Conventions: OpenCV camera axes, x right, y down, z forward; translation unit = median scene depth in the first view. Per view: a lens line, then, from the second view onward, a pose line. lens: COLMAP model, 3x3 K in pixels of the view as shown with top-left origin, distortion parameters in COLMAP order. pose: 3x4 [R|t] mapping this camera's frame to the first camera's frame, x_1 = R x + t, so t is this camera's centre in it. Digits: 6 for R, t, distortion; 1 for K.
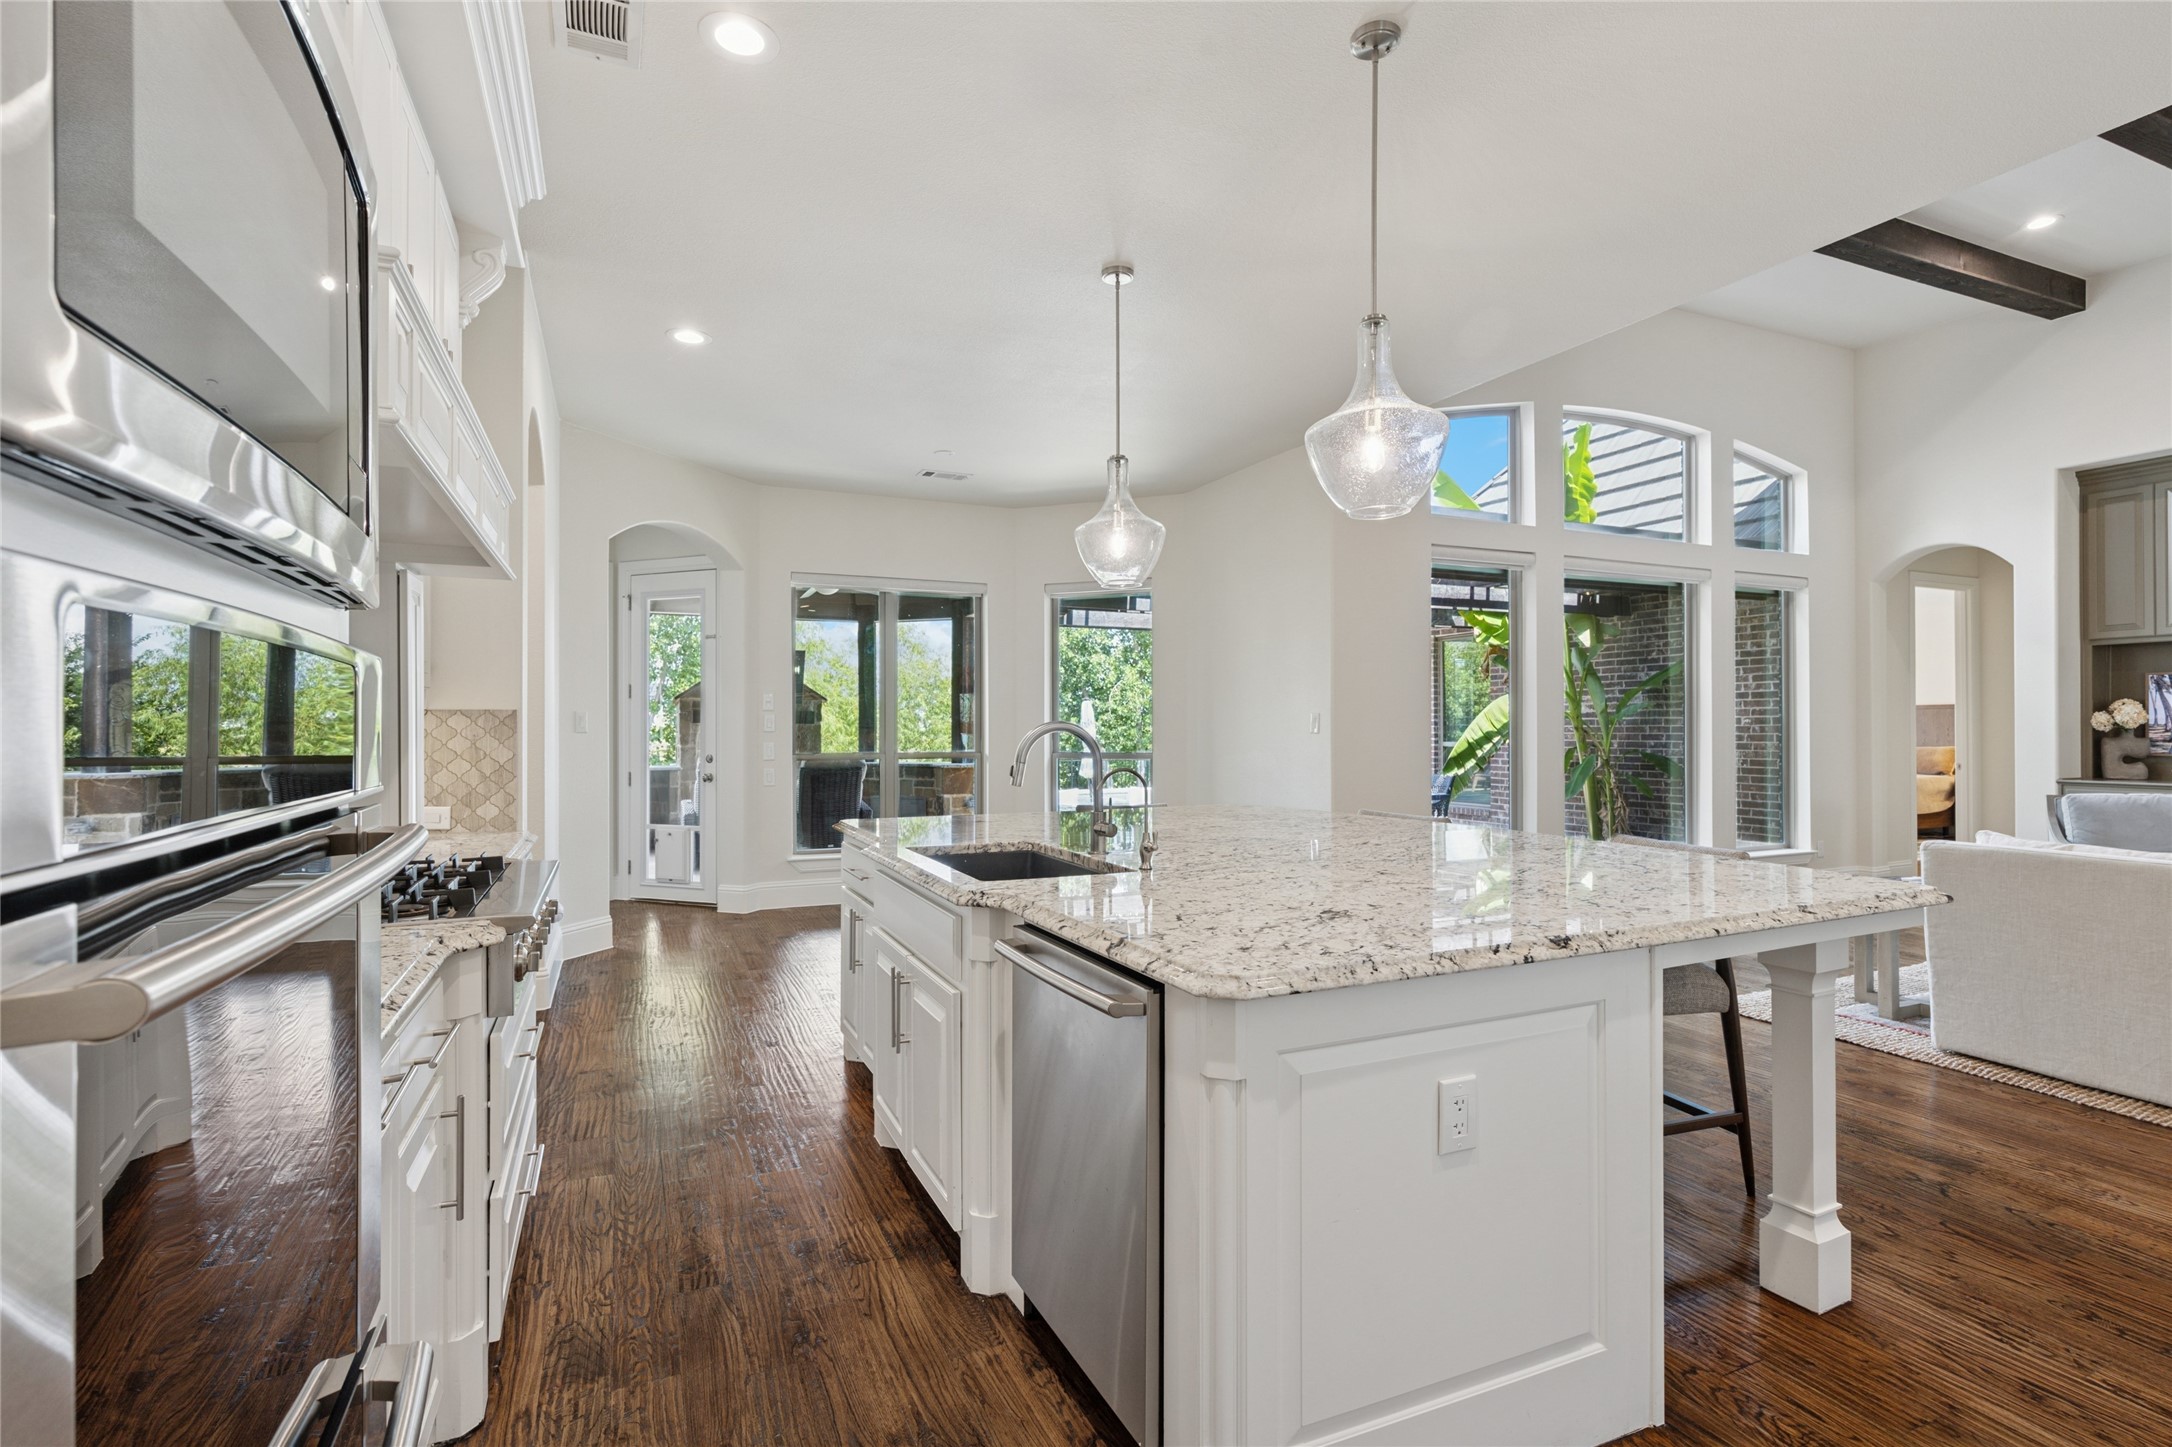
lens RADIAL K [[1018.6, 0, 1086.0], [0, 1018.6, 723.5], [0, 0, 1]] dist [0.000796, 0.000247]
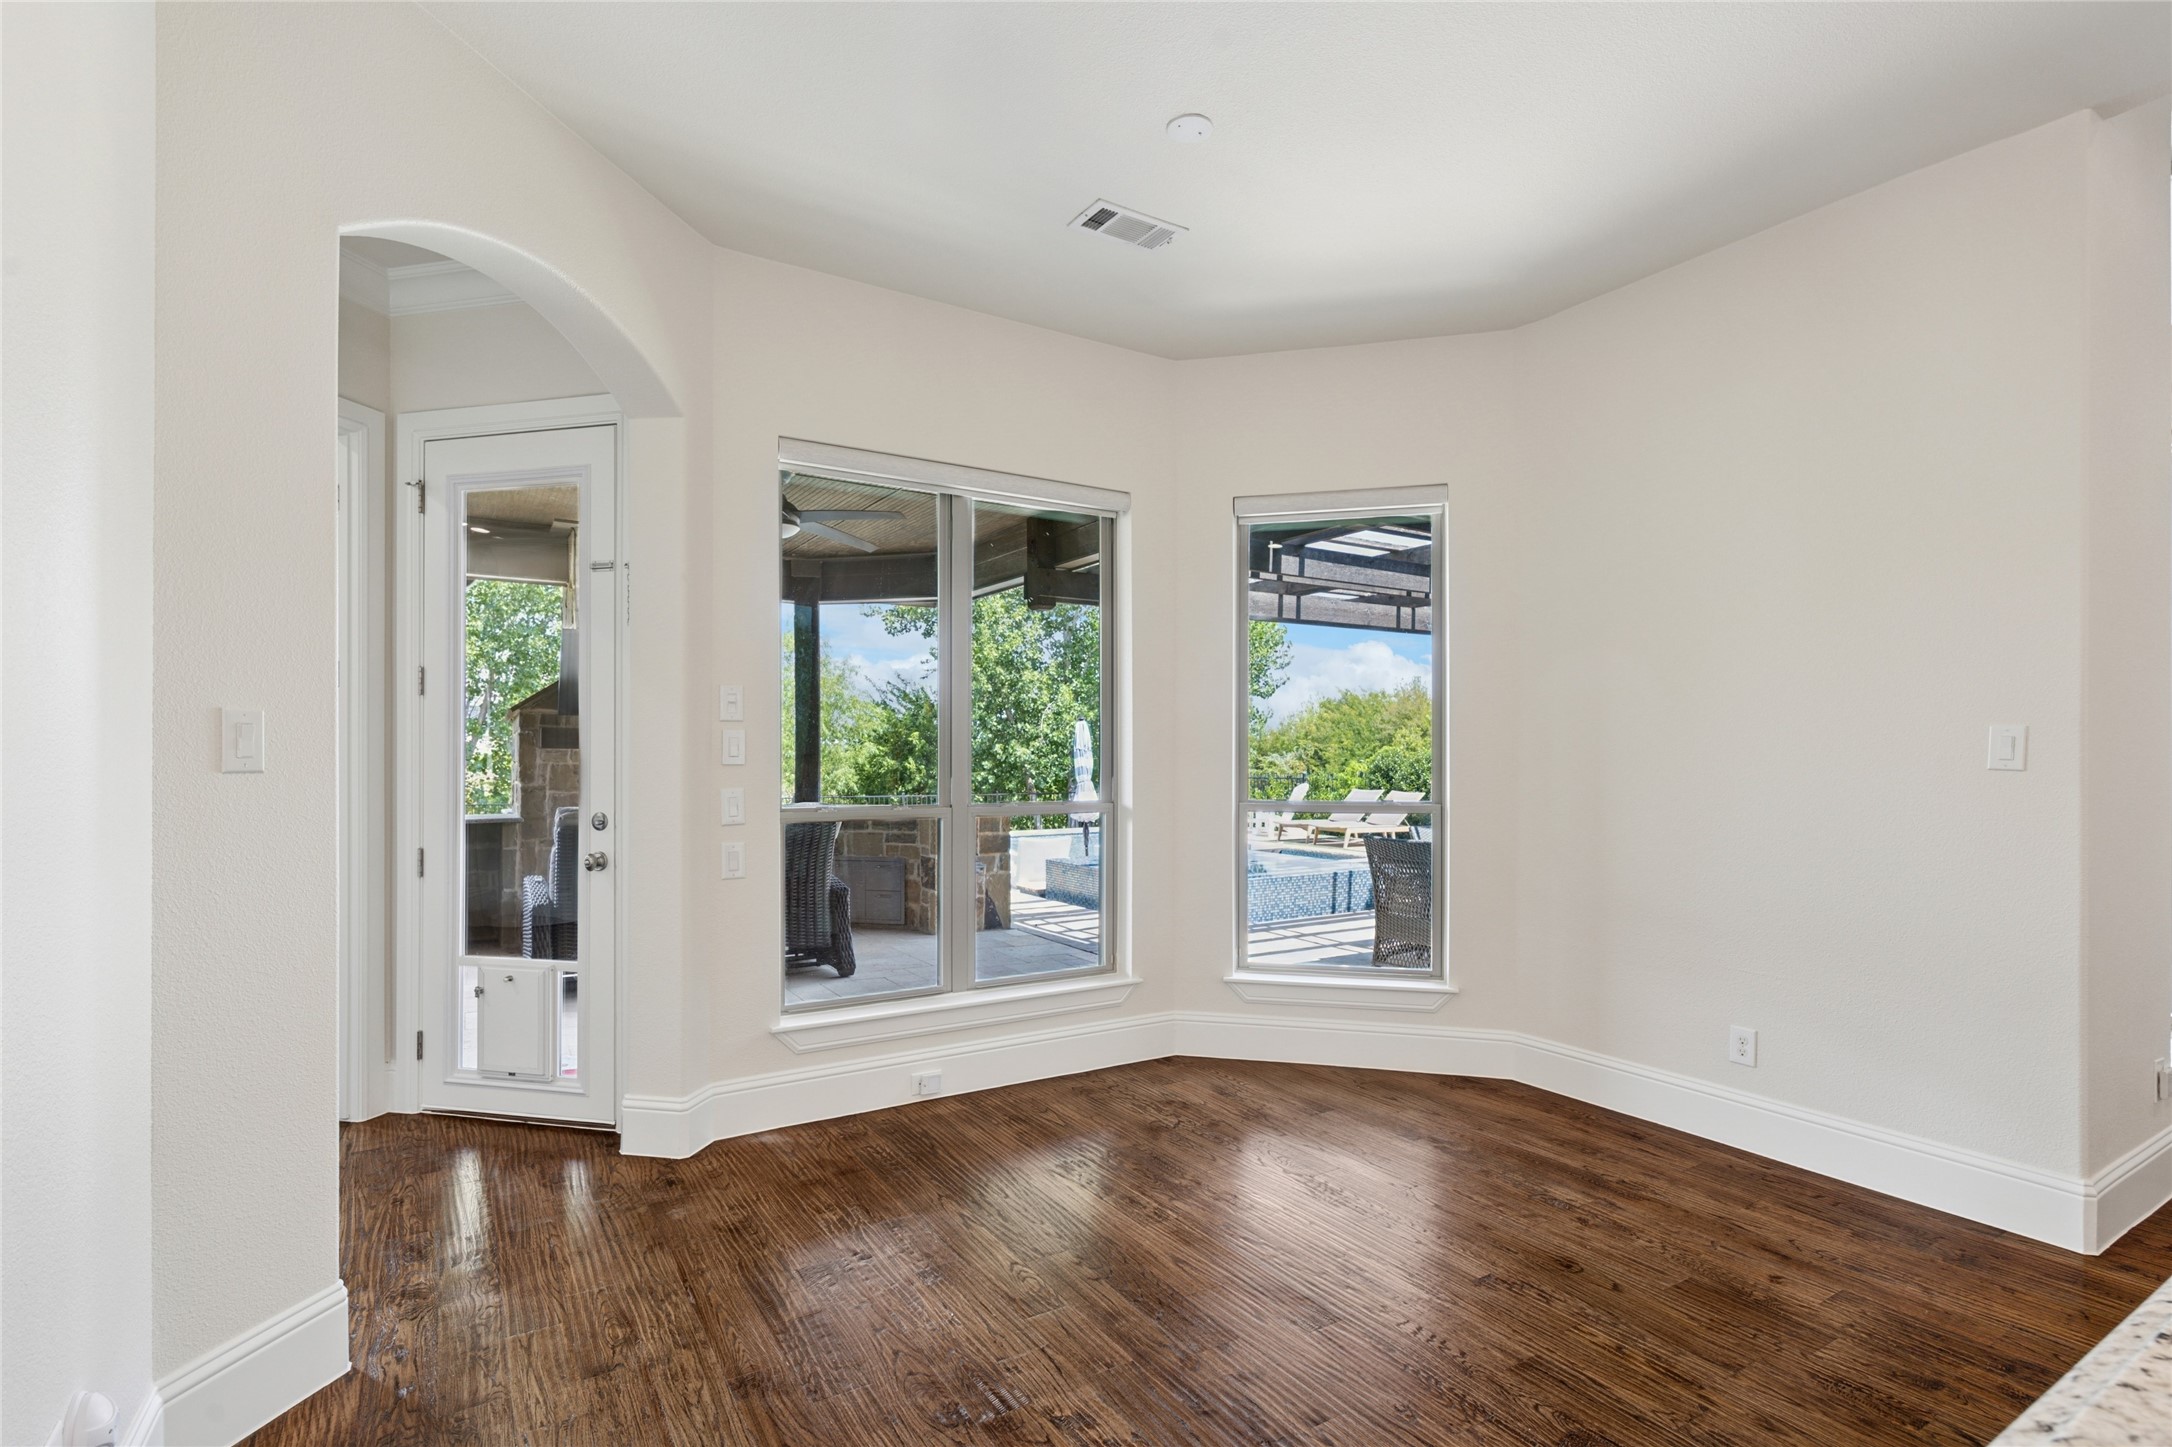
lens RADIAL K [[1025.4, 0, 1090.1], [0, 1025.4, 752.7], [0, 0, 1]] dist [0.001870, 0.000169]
pose [[0.990615, 0.002457, 0.136663, -0.180695], [-0.002678, 0.999995, 0.001435, 0.000973], [-0.136659, -0.001788, 0.990617, 0.428606]]
